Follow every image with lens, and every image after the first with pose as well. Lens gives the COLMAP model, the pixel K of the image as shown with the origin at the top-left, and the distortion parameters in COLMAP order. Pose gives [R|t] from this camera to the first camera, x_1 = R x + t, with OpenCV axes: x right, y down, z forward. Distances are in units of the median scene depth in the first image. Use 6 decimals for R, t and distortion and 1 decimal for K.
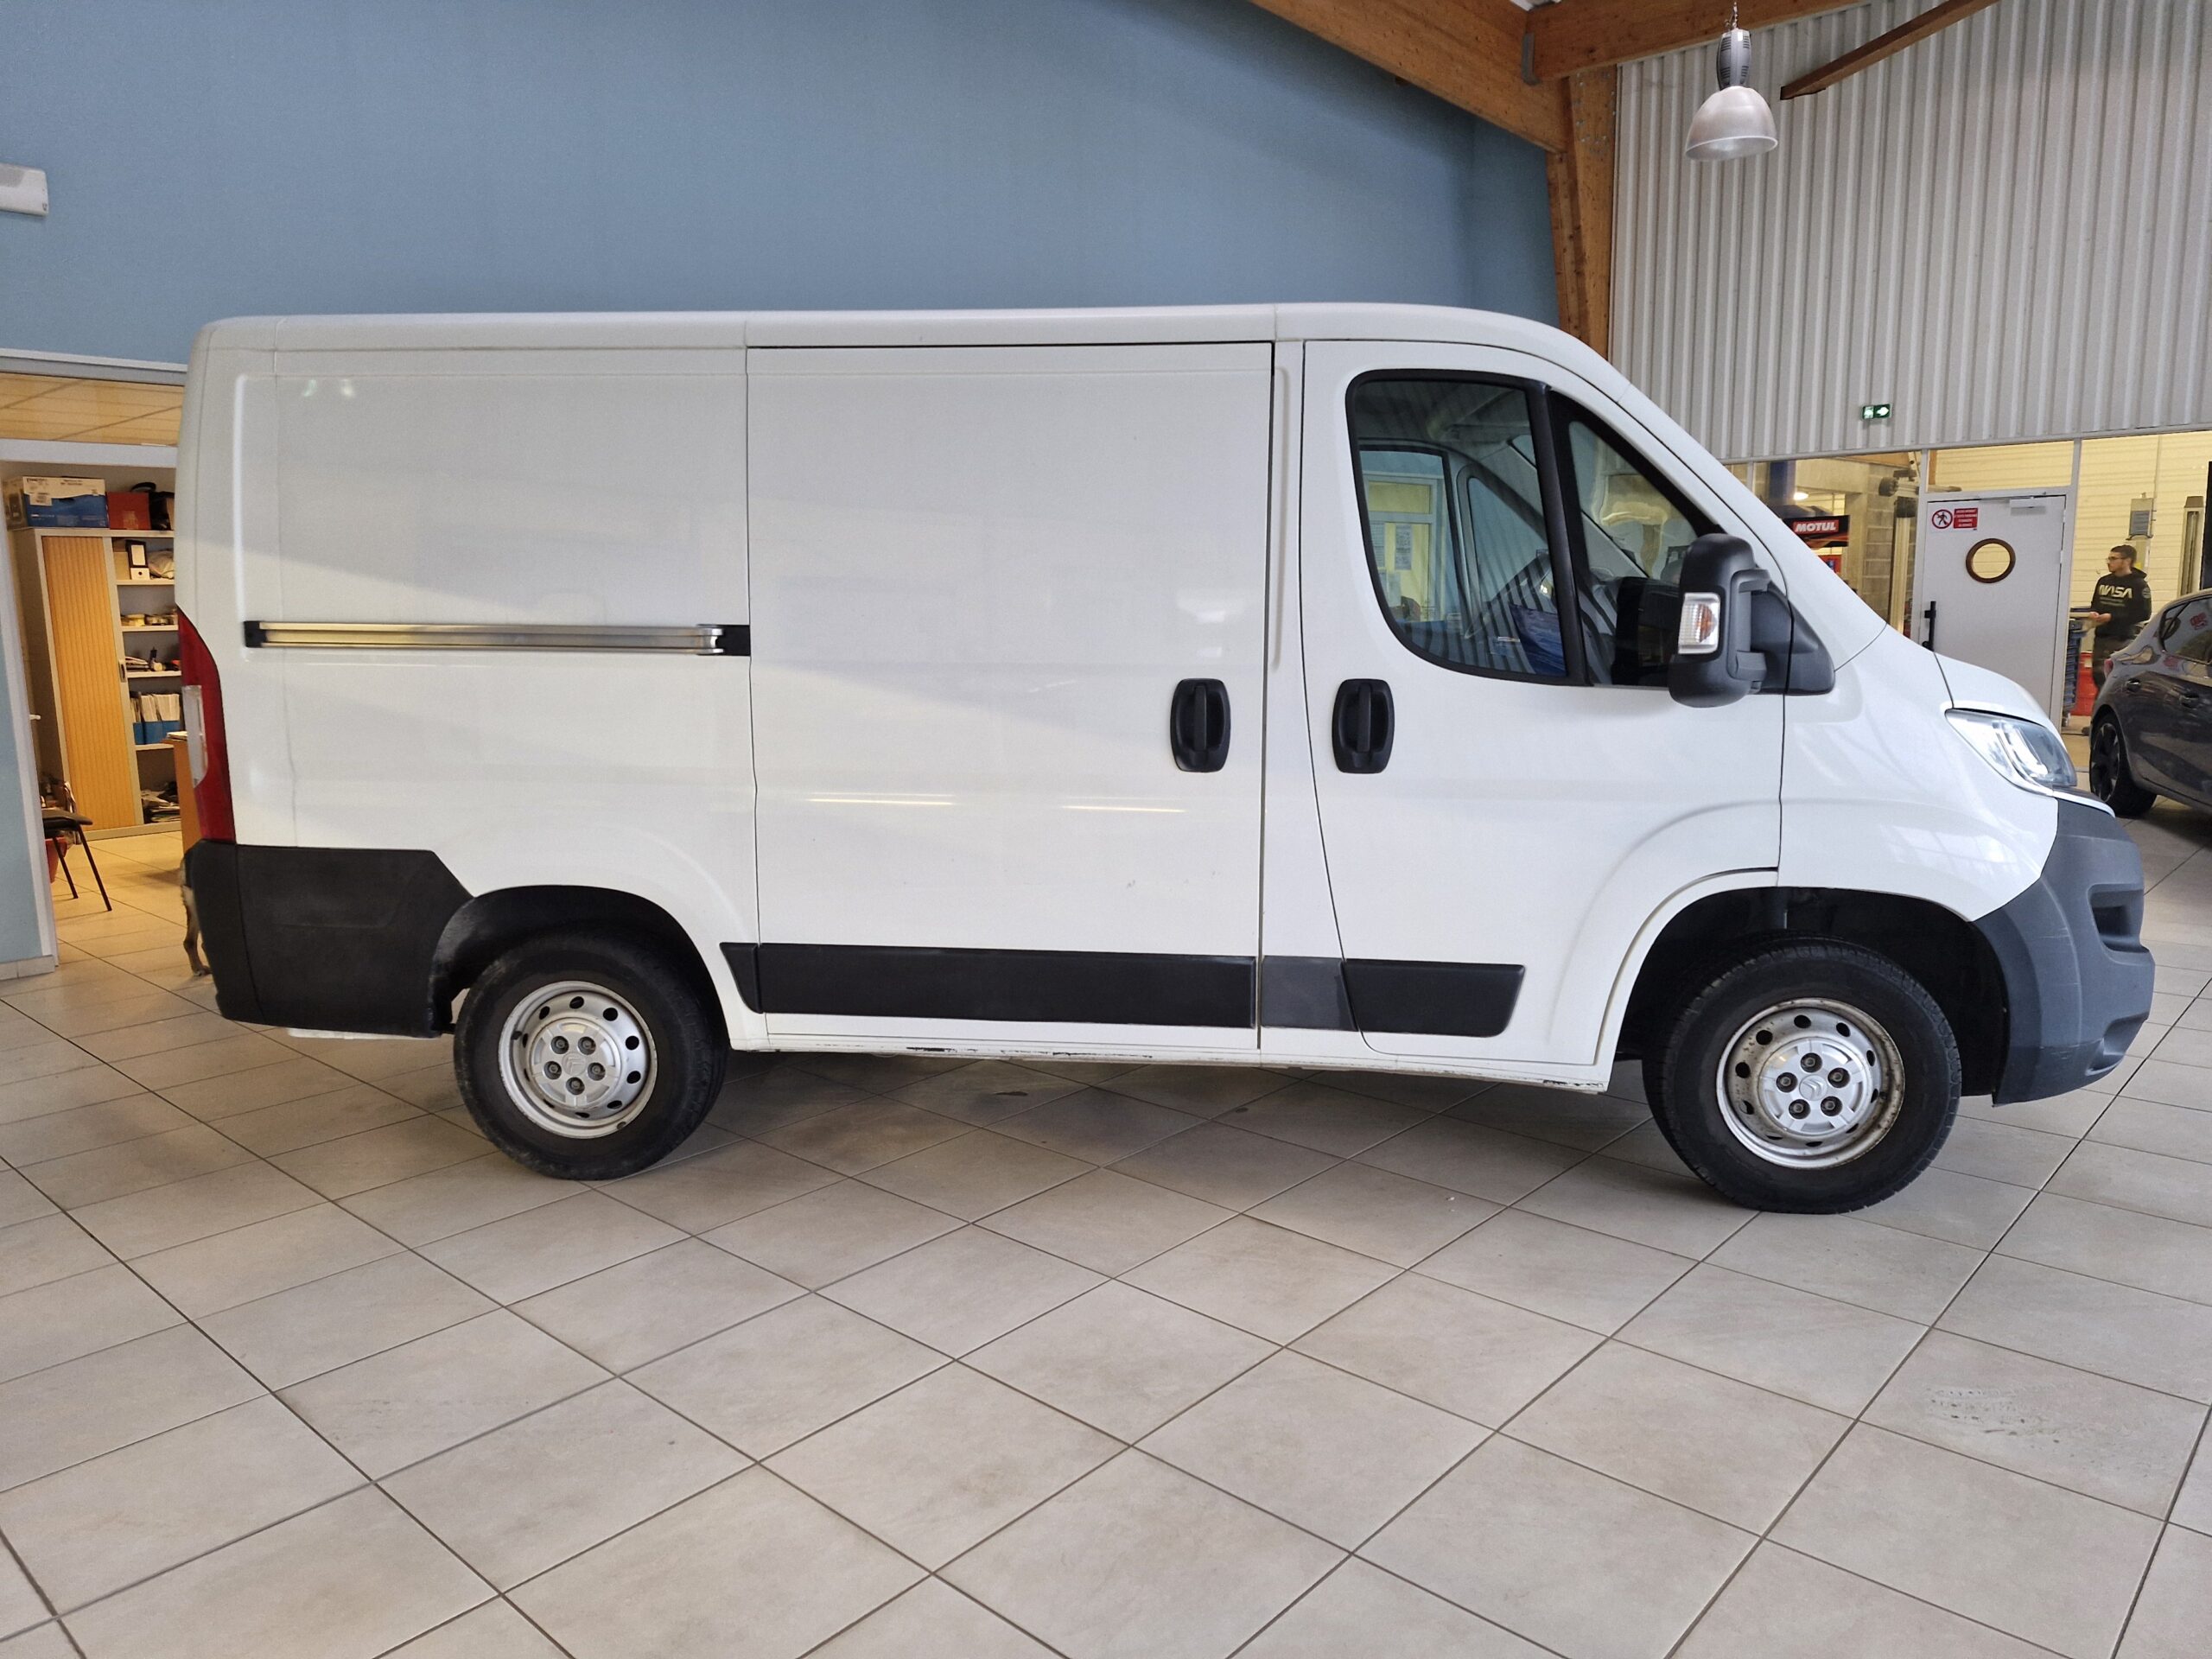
lens RADIAL K [[1556.3, 0, 1105.6], [0, 1556.3, 827.3], [0, 0, 1]] dist [-0.005326, -0.000169]
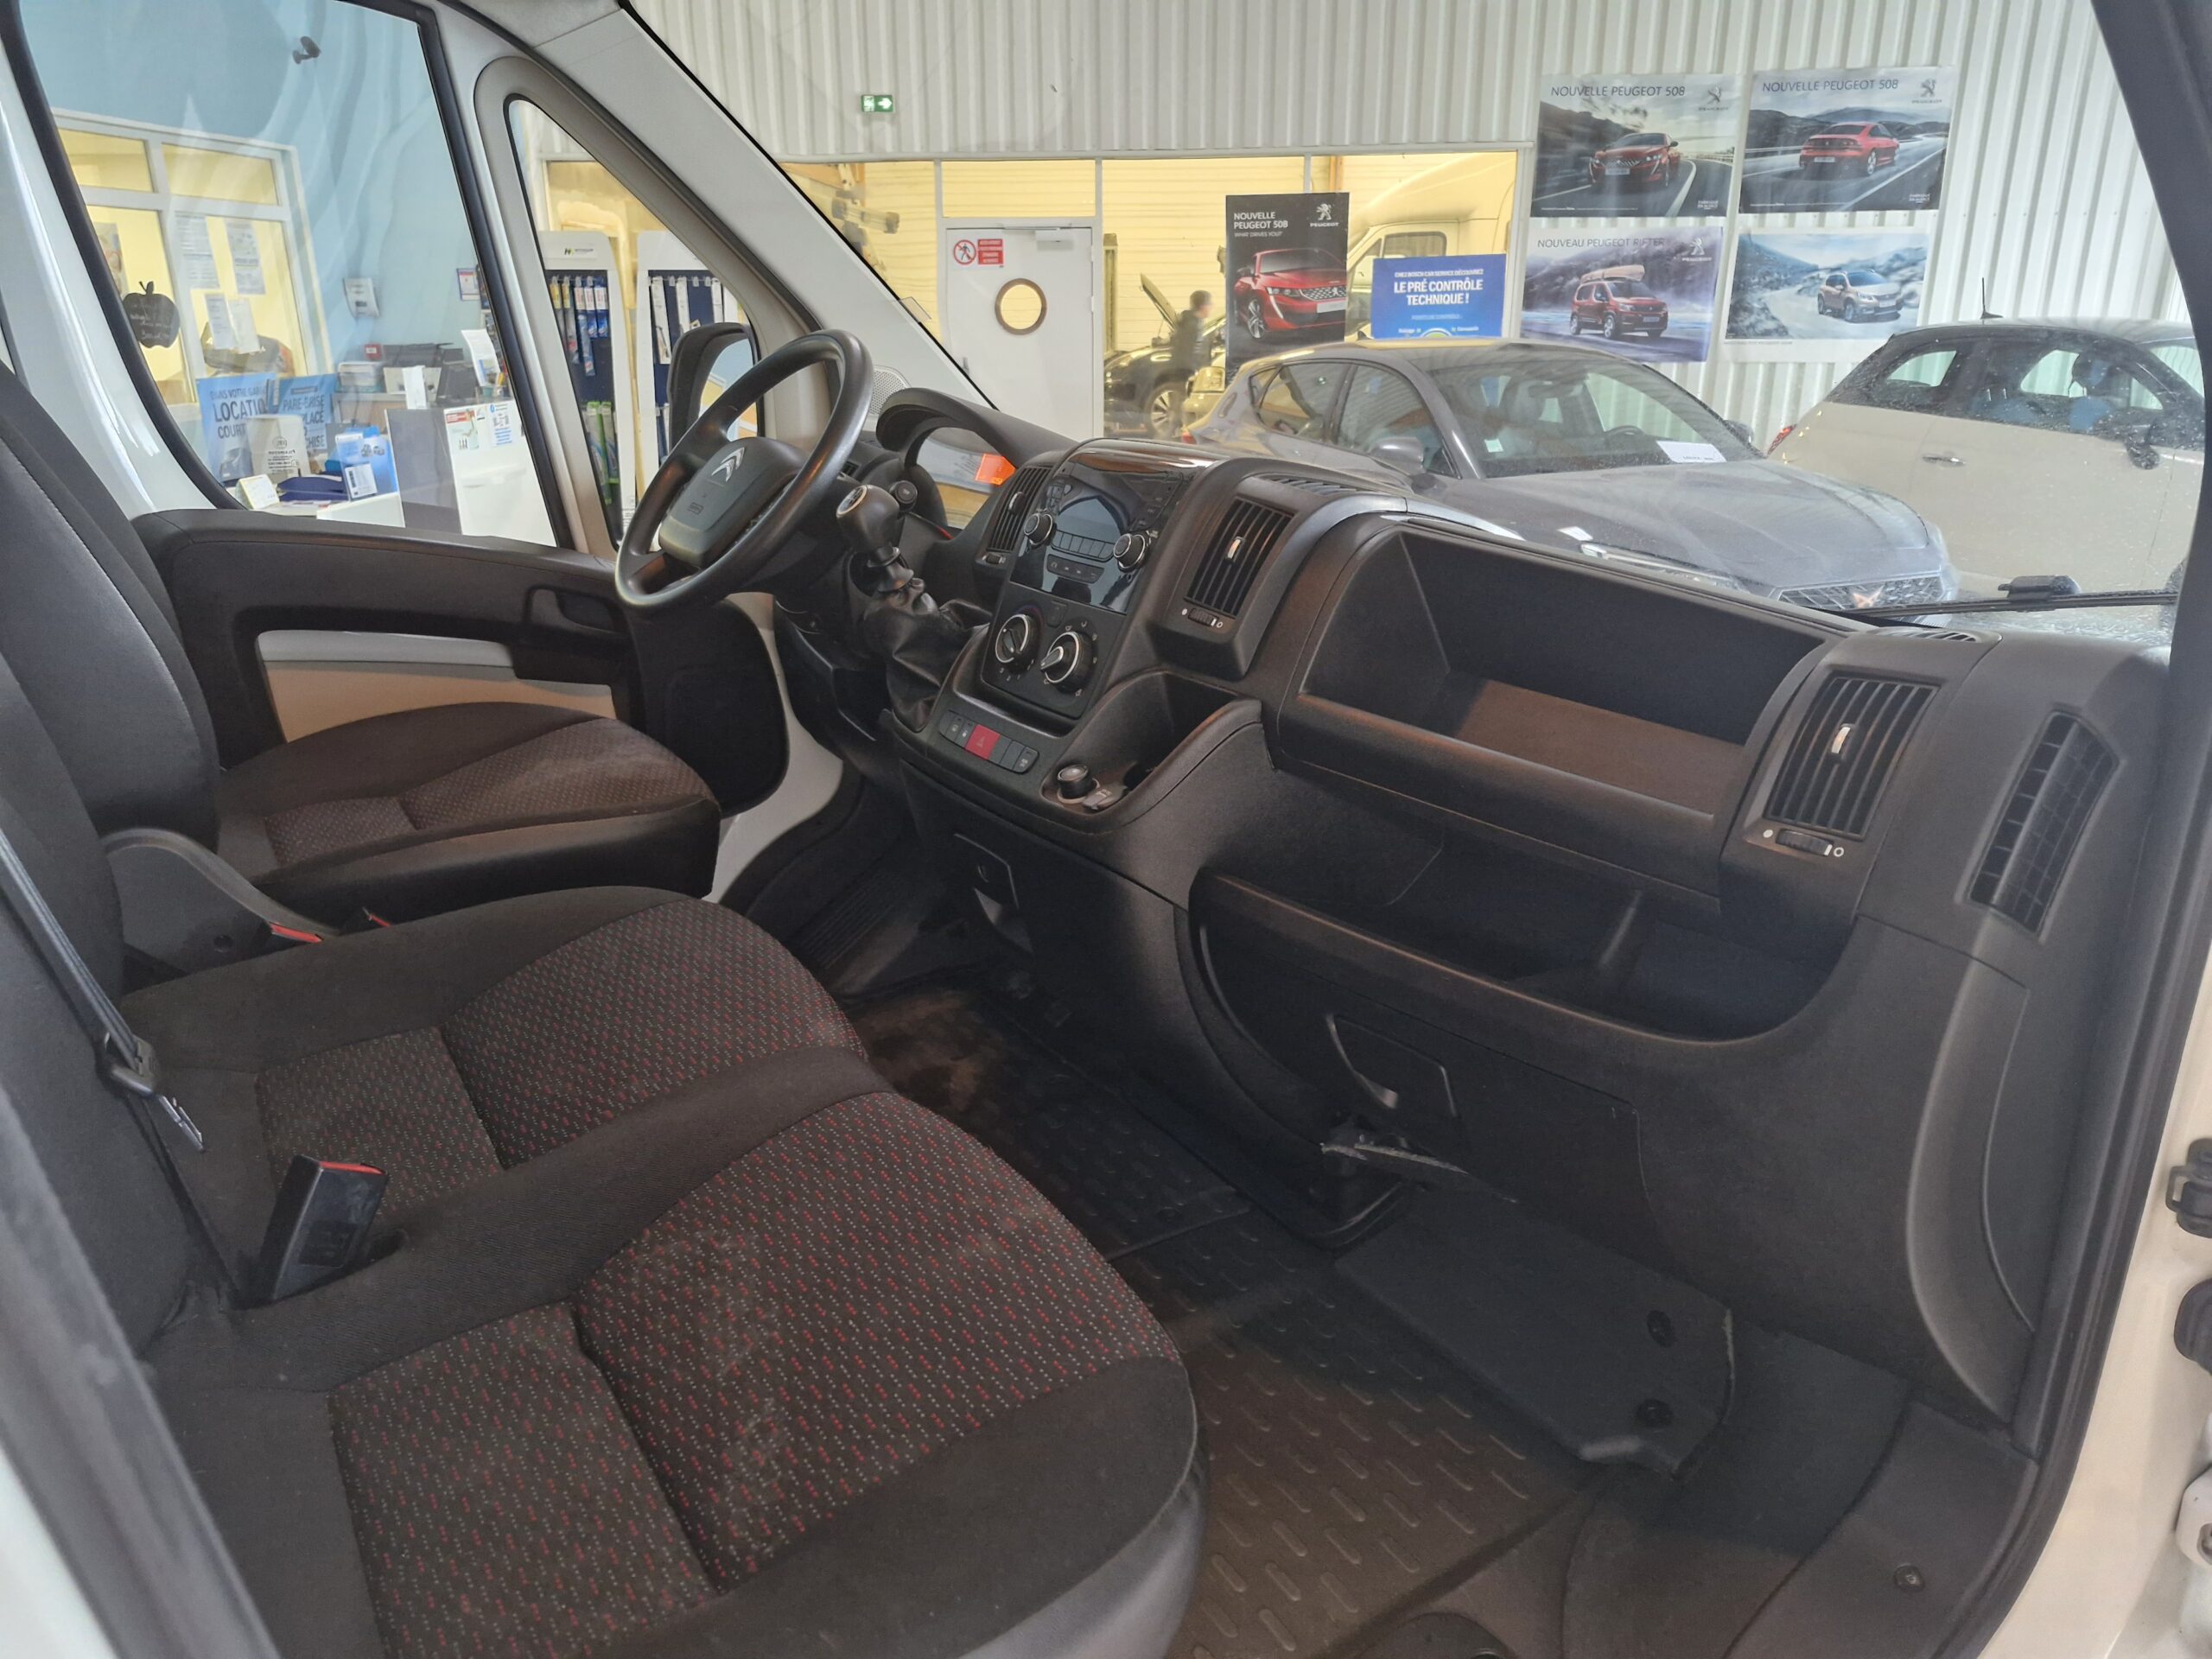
lens RADIAL K [[1556.3, 0, 1105.7], [0, 1556.3, 829.3], [0, 0, 1]] dist [-0.005326, -0.000169]
pose [[0.774116, -0.186863, 0.604837, 0.047704], [0.080897, 0.976809, 0.198244, -0.059237], [-0.627854, -0.104534, 0.771279, 0.298035]]
